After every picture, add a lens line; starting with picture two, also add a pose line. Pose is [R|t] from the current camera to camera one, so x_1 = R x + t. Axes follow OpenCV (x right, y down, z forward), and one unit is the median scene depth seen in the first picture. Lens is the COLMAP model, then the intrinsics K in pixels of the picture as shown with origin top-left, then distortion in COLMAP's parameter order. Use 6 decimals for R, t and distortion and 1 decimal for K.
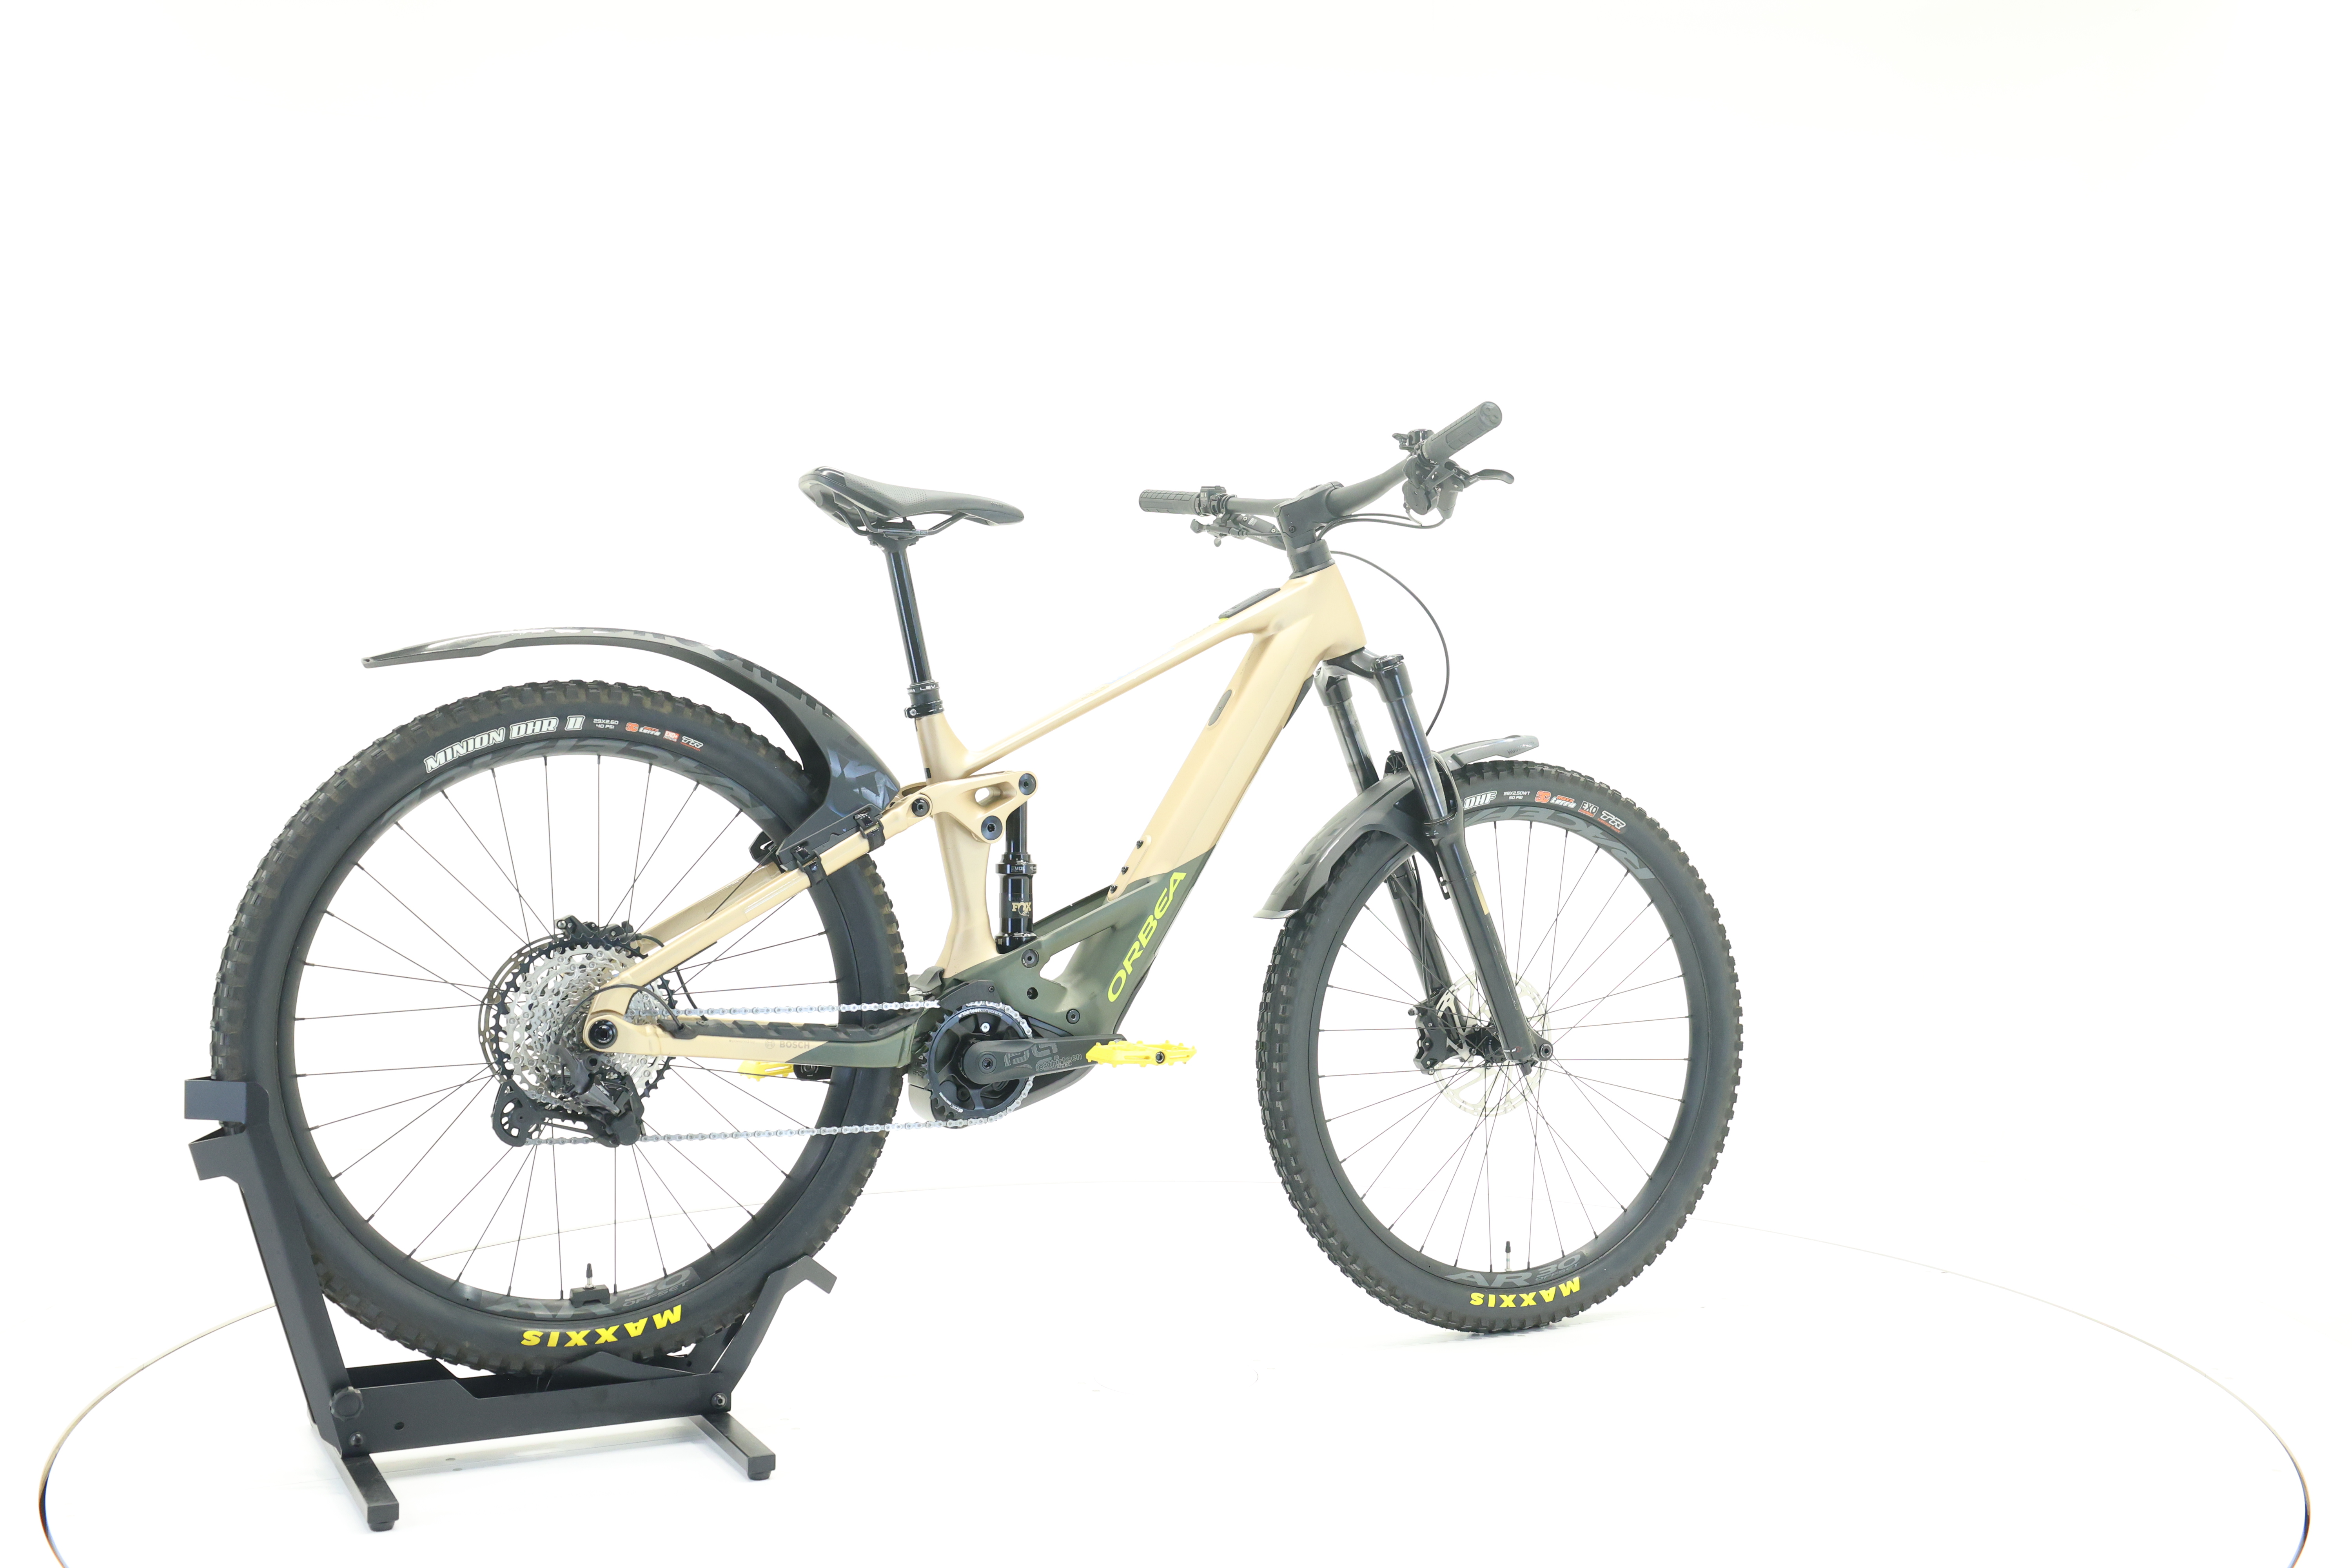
lens RADIAL K [[2455.5, 0, 1174.4], [0, 2455.5, 783.1], [0, 0, 1]] dist [-0.001640, 0.000000]
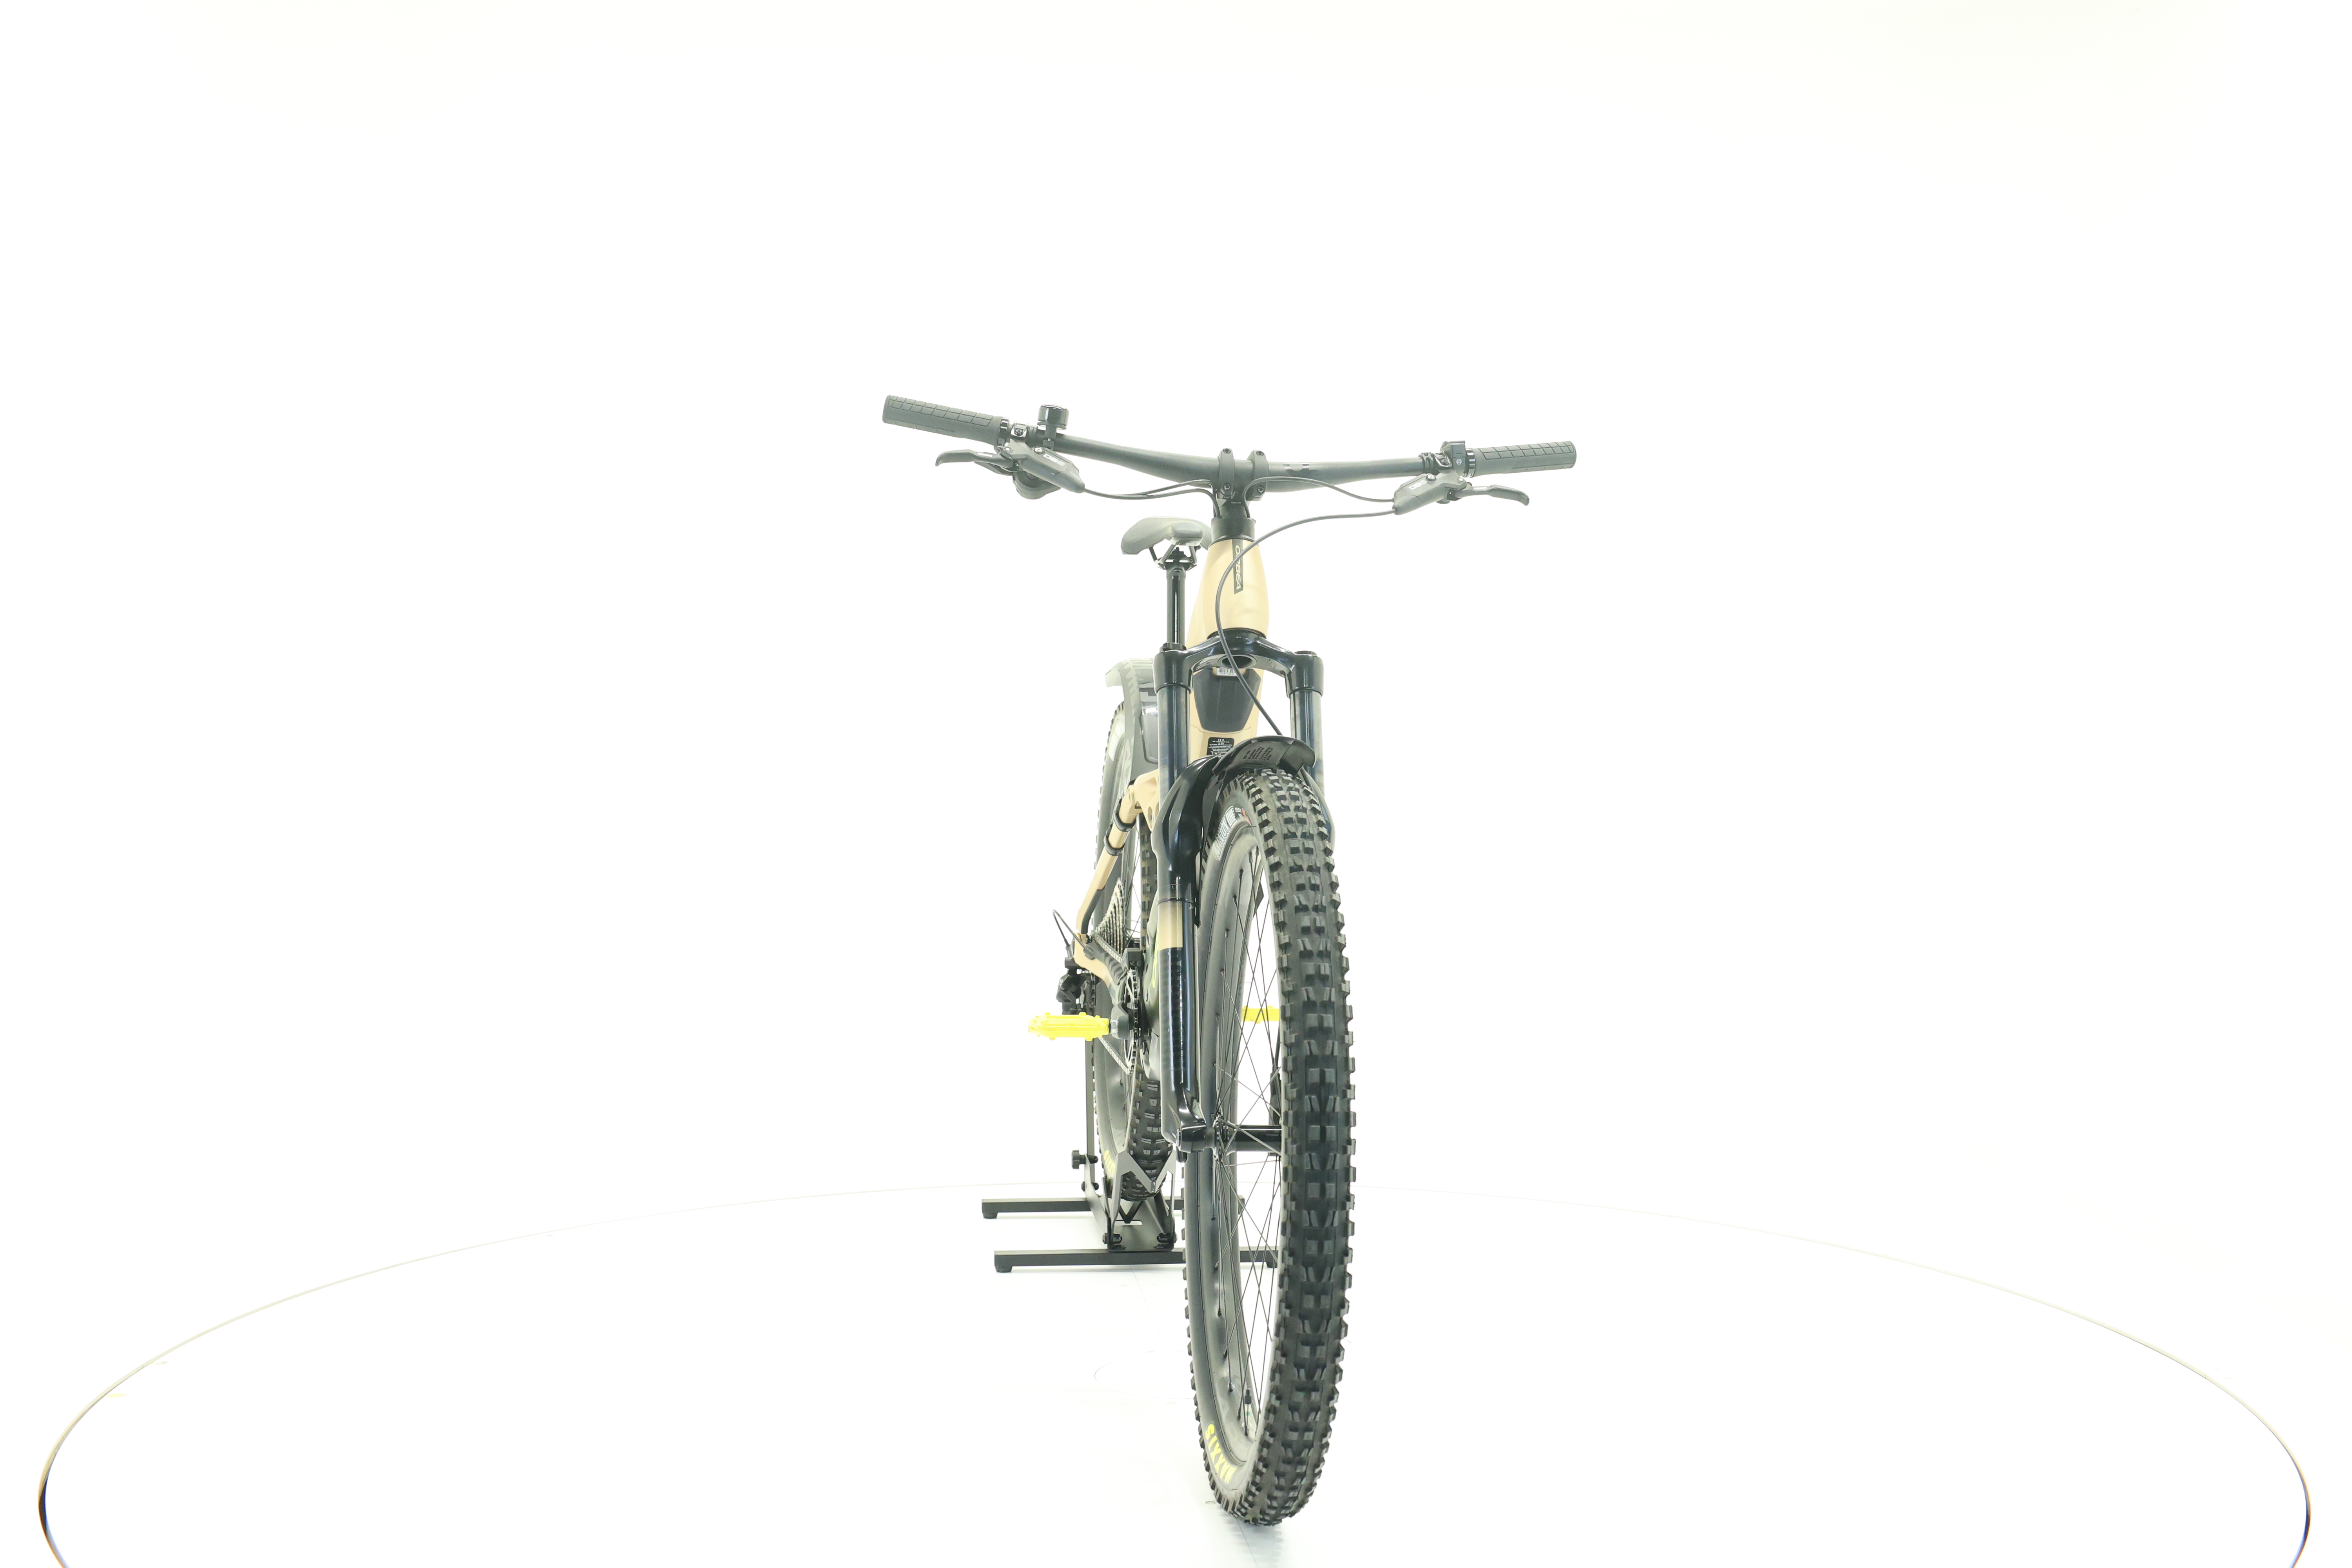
lens RADIAL K [[2455.5, 0, 1182.6], [0, 2455.5, 772.3], [0, 0, 1]] dist [-0.001640, 0.000000]
pose [[-0.341963, 0.010307, -0.939657, 0.969122], [-0.027269, 0.999410, 0.020886, -0.025961], [0.939318, 0.032766, -0.341480, 1.384232]]
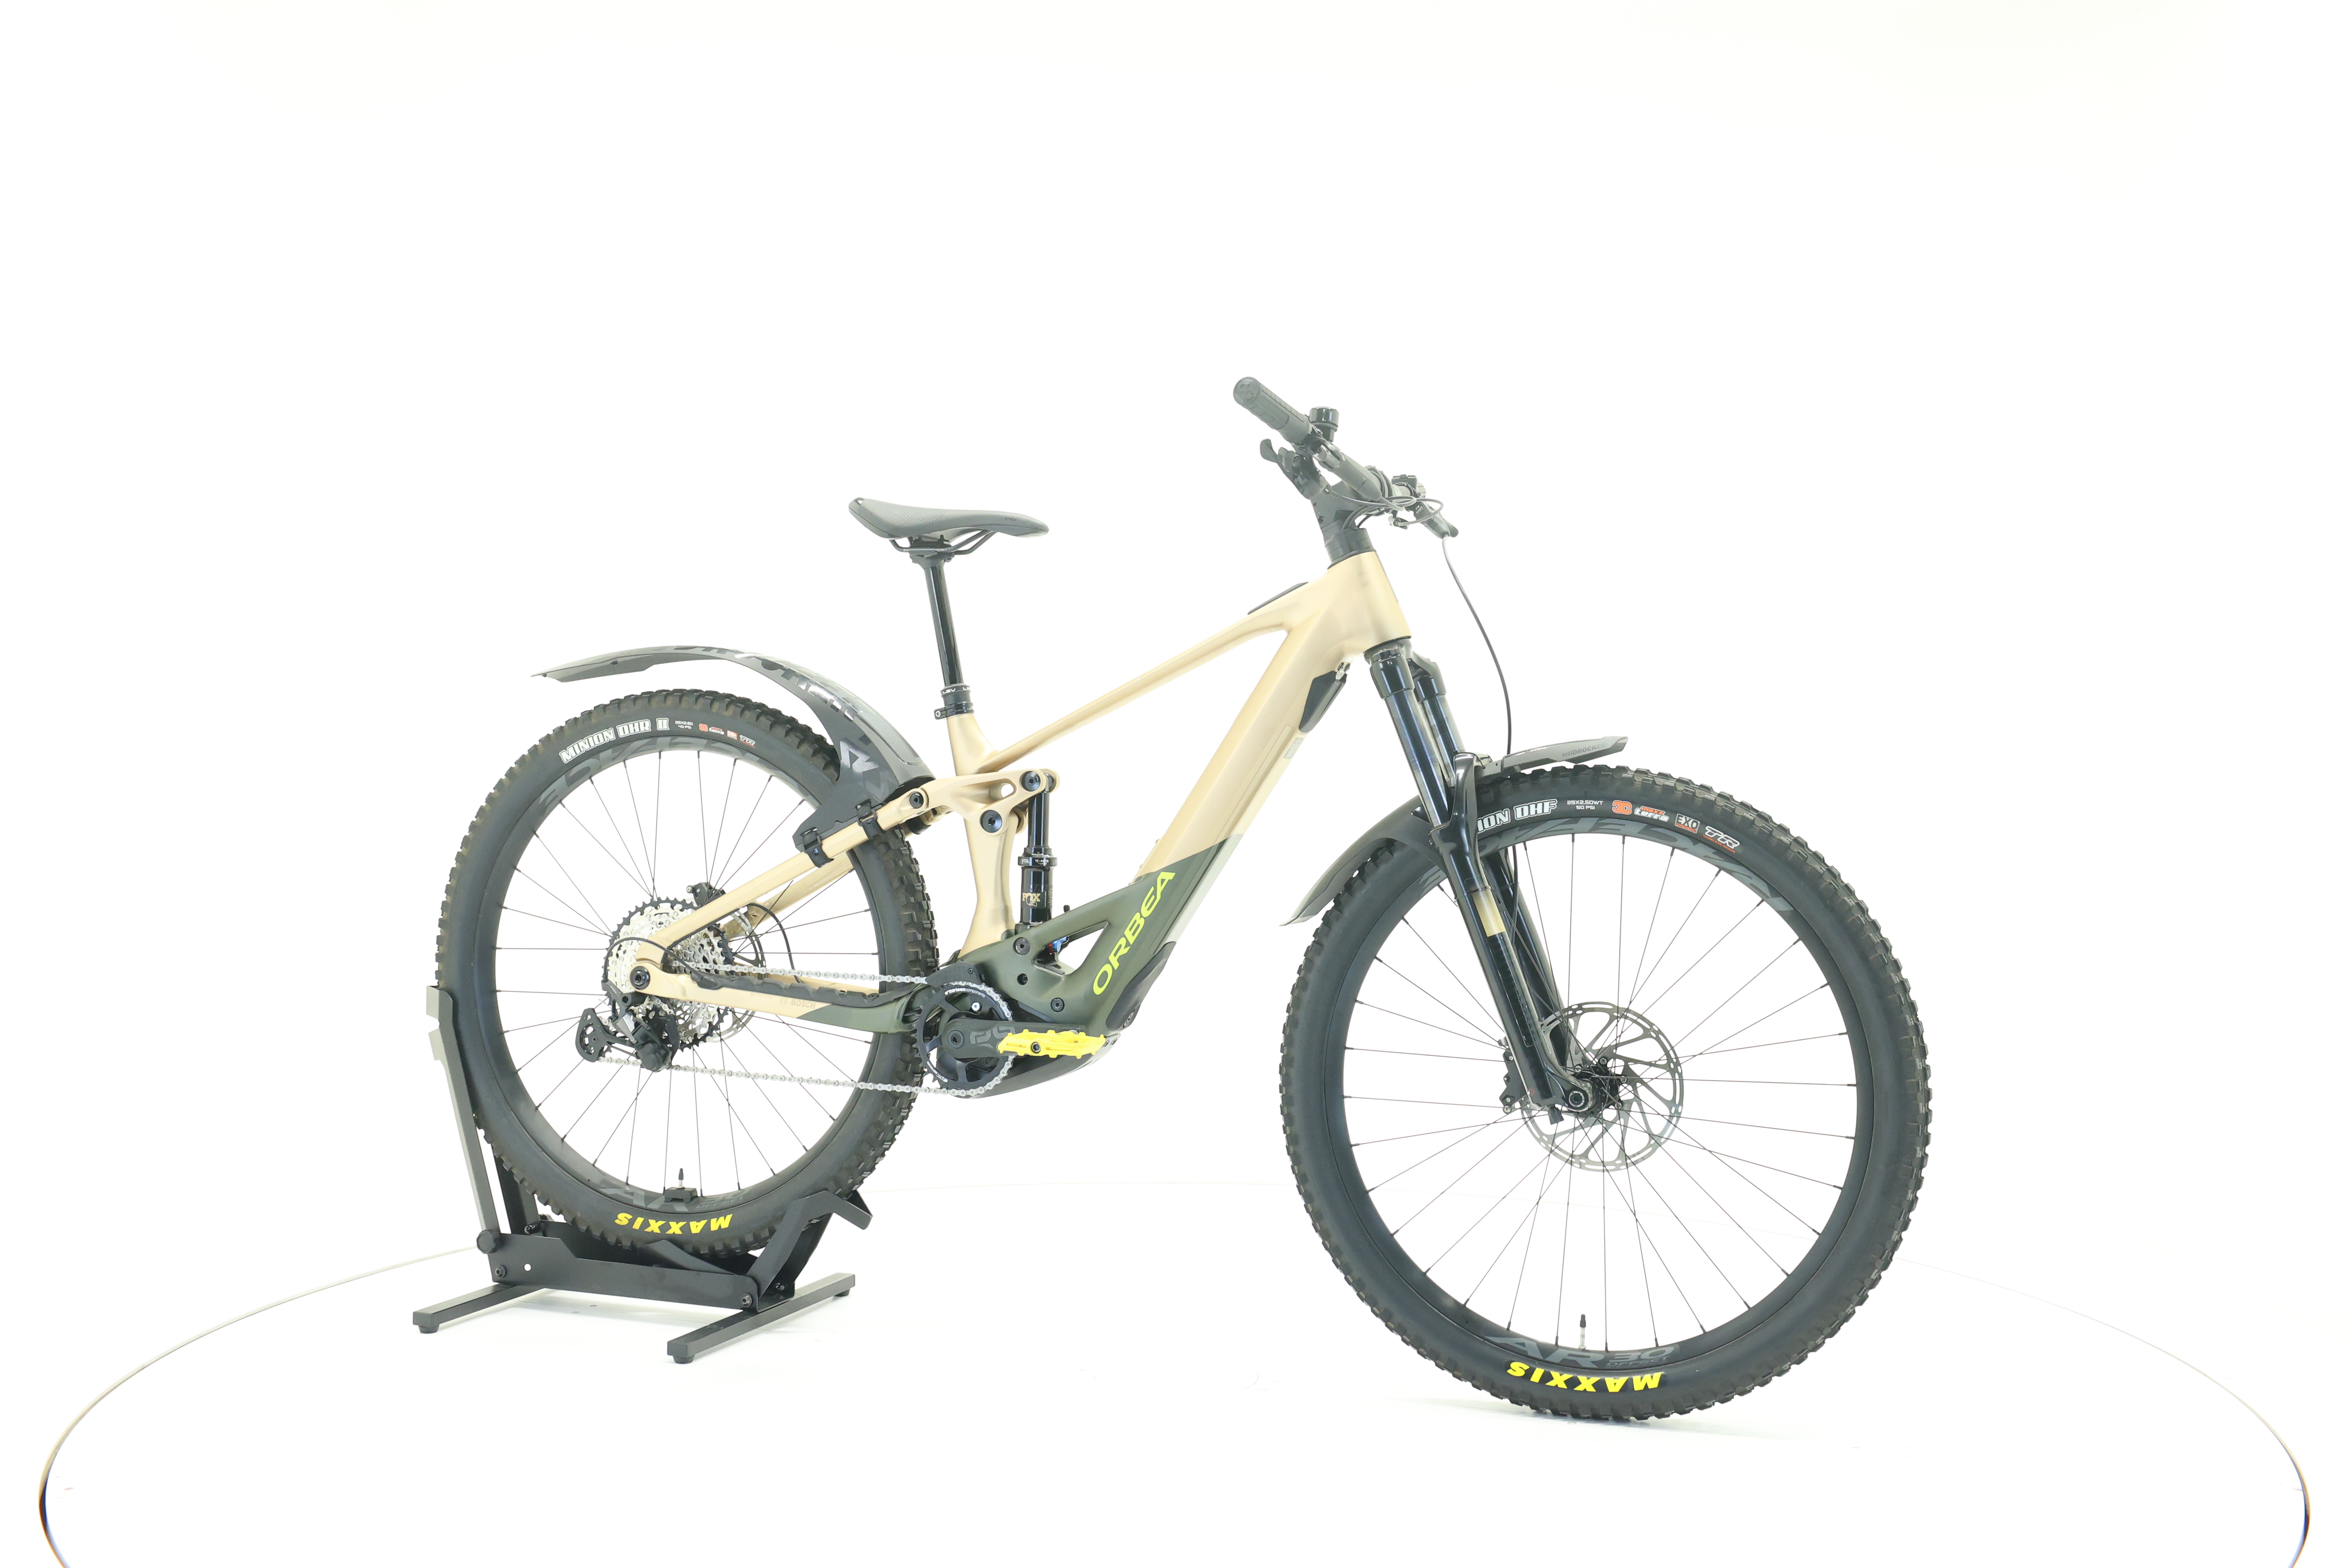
lens RADIAL K [[2455.5, 0, 1174.5], [0, 2455.5, 788.6], [0, 0, 1]] dist [-0.001640, 0.000000]
pose [[0.666511, 0.015282, -0.745338, 0.768849], [-0.018078, 0.999827, 0.004334, -0.002103], [0.745276, 0.010586, 0.666672, 0.342592]]
